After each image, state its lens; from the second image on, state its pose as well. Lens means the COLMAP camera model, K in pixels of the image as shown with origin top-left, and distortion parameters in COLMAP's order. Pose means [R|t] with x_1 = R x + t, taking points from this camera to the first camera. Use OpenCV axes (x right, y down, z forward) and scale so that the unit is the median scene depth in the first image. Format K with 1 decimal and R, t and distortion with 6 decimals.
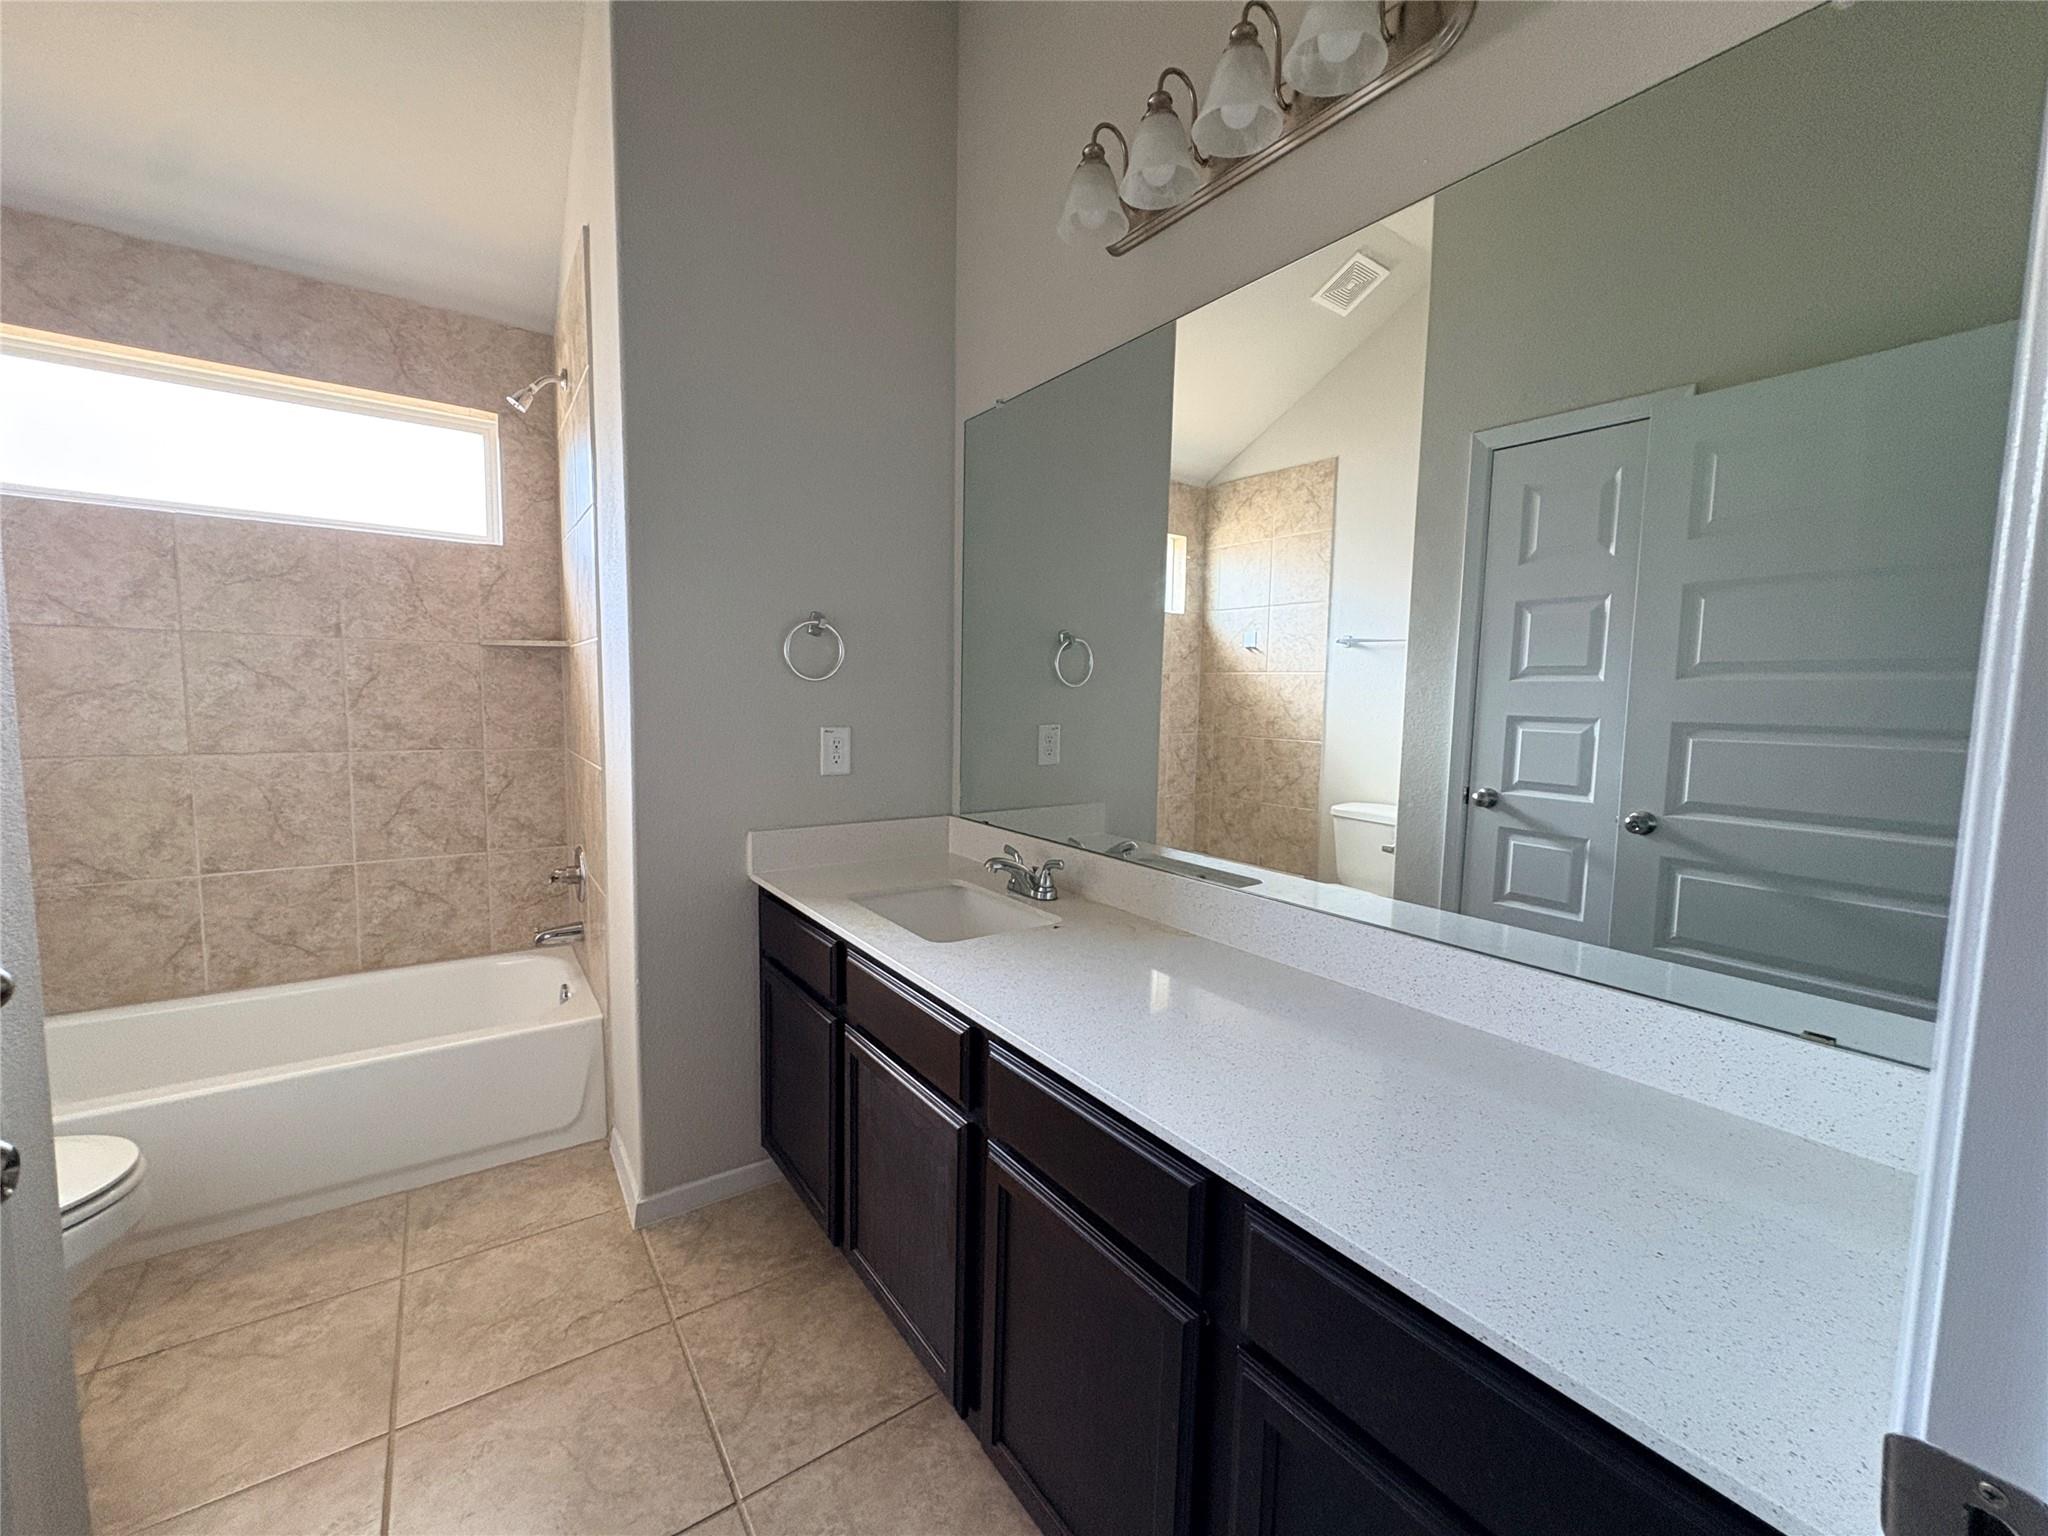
lens RADIAL K [[816.3, 0, 1028.5], [0, 816.3, 763.3], [0, 0, 1]] dist [0.000062, -0.000171]
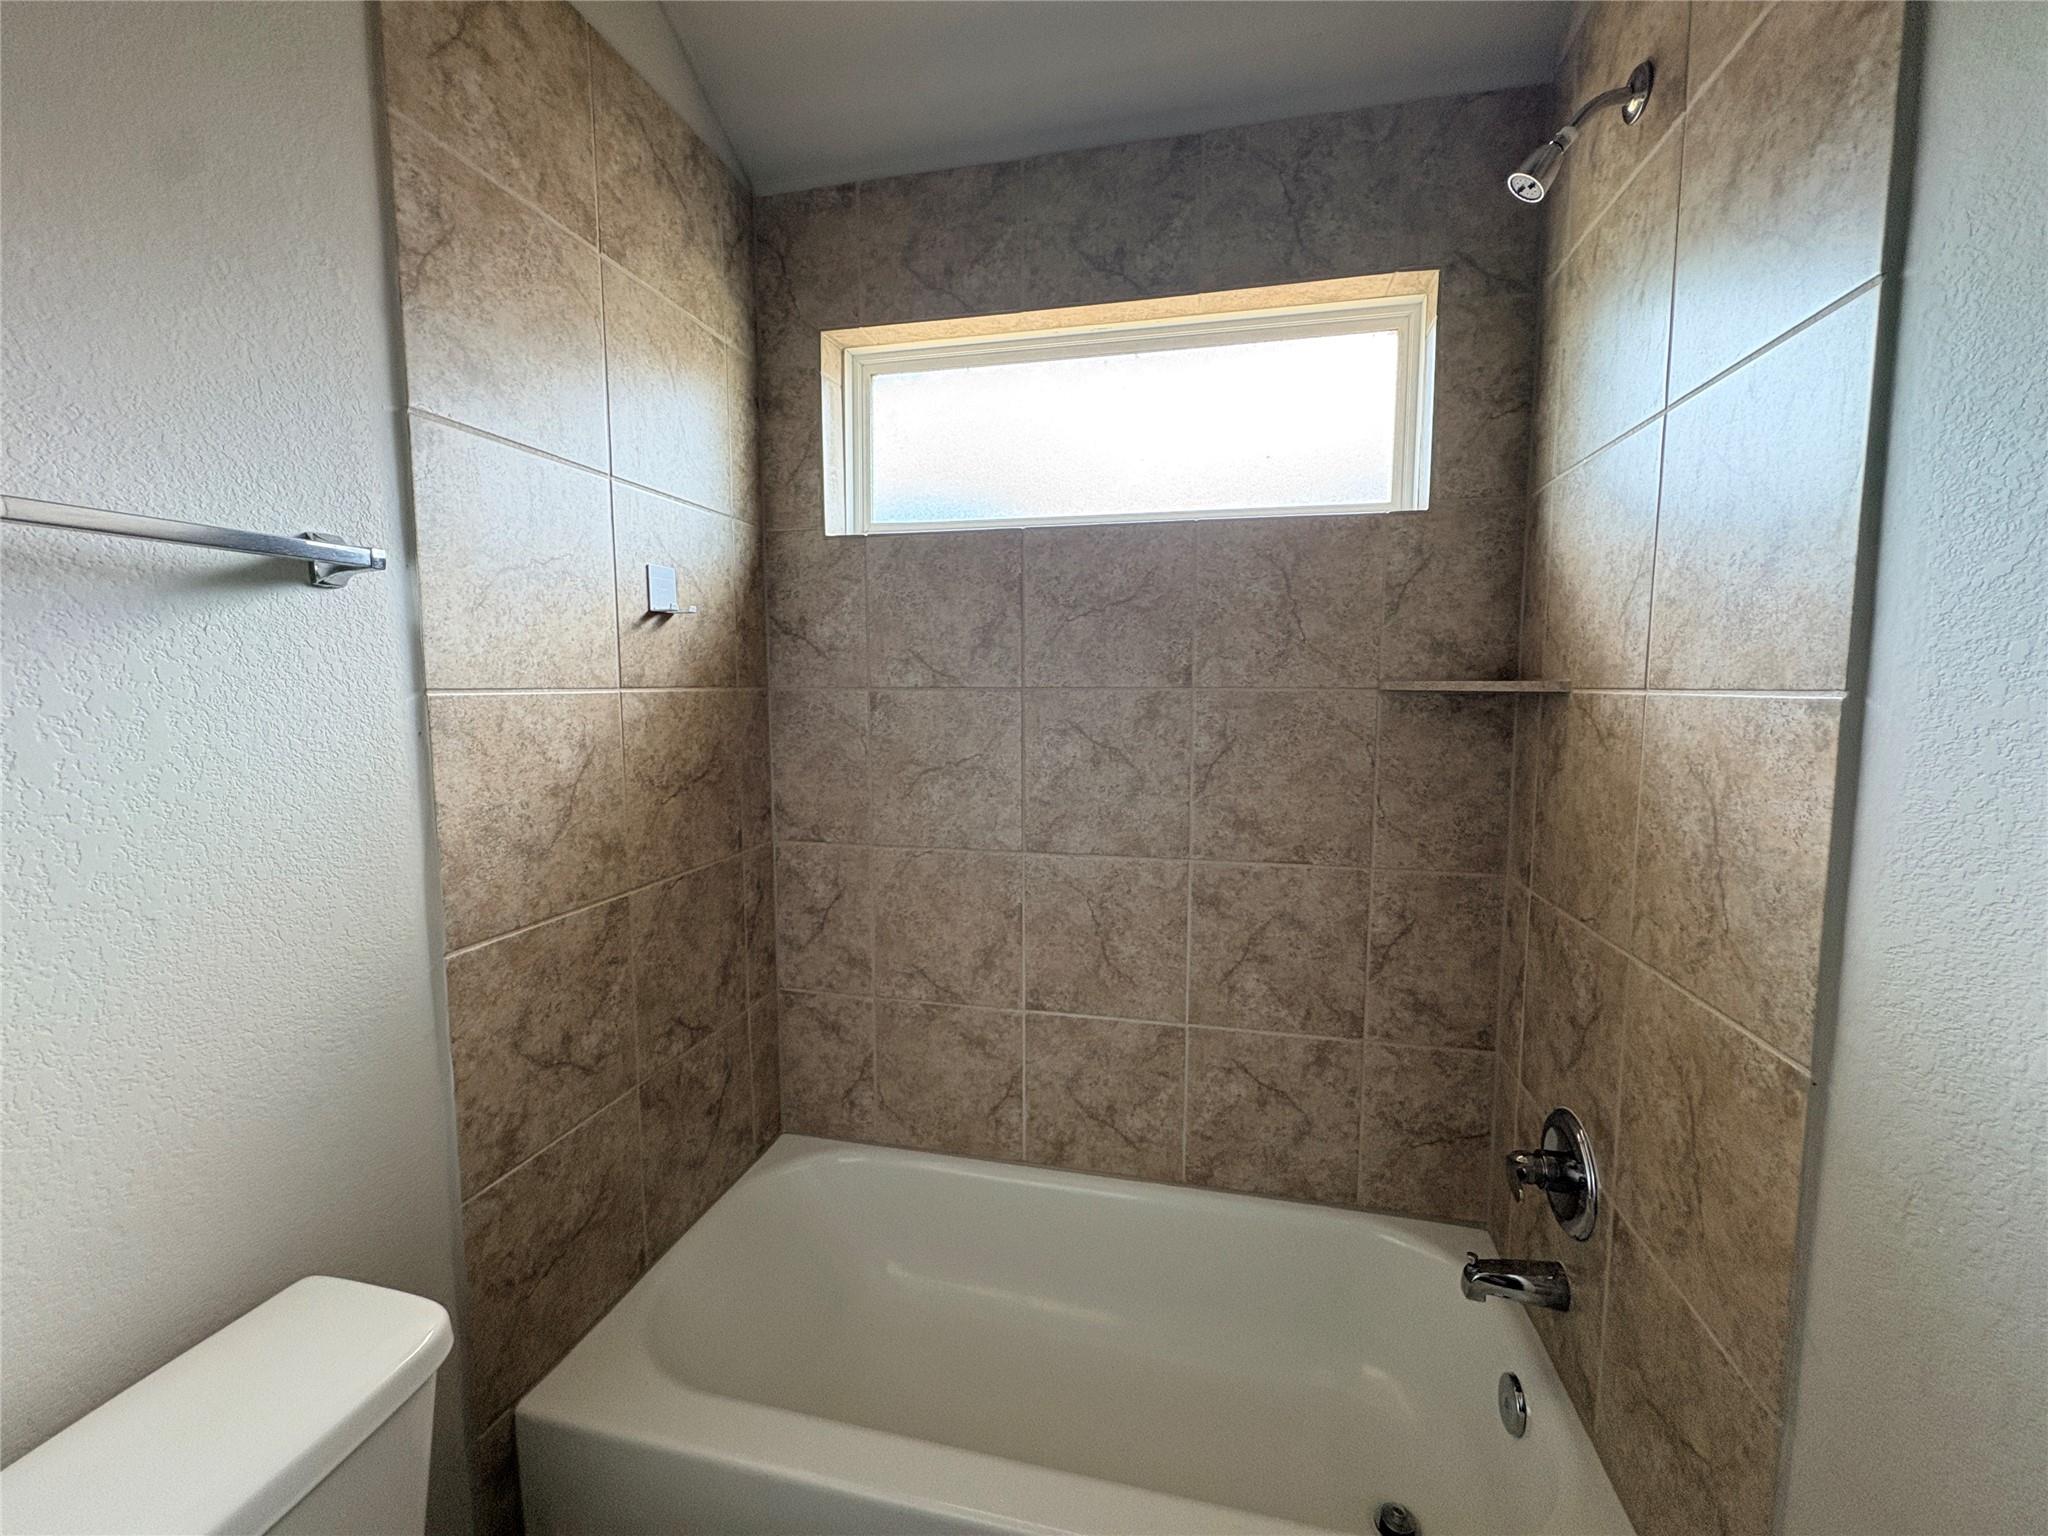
lens RADIAL K [[816.3, 0, 1028.5], [0, 816.3, 763.3], [0, 0, 1]] dist [0.000062, -0.000171]
pose [[0.664988, 0.049317, -0.745224, -0.433590], [-0.051698, 0.998464, 0.019944, -0.098946], [0.745063, 0.025264, 0.666516, 0.463602]]
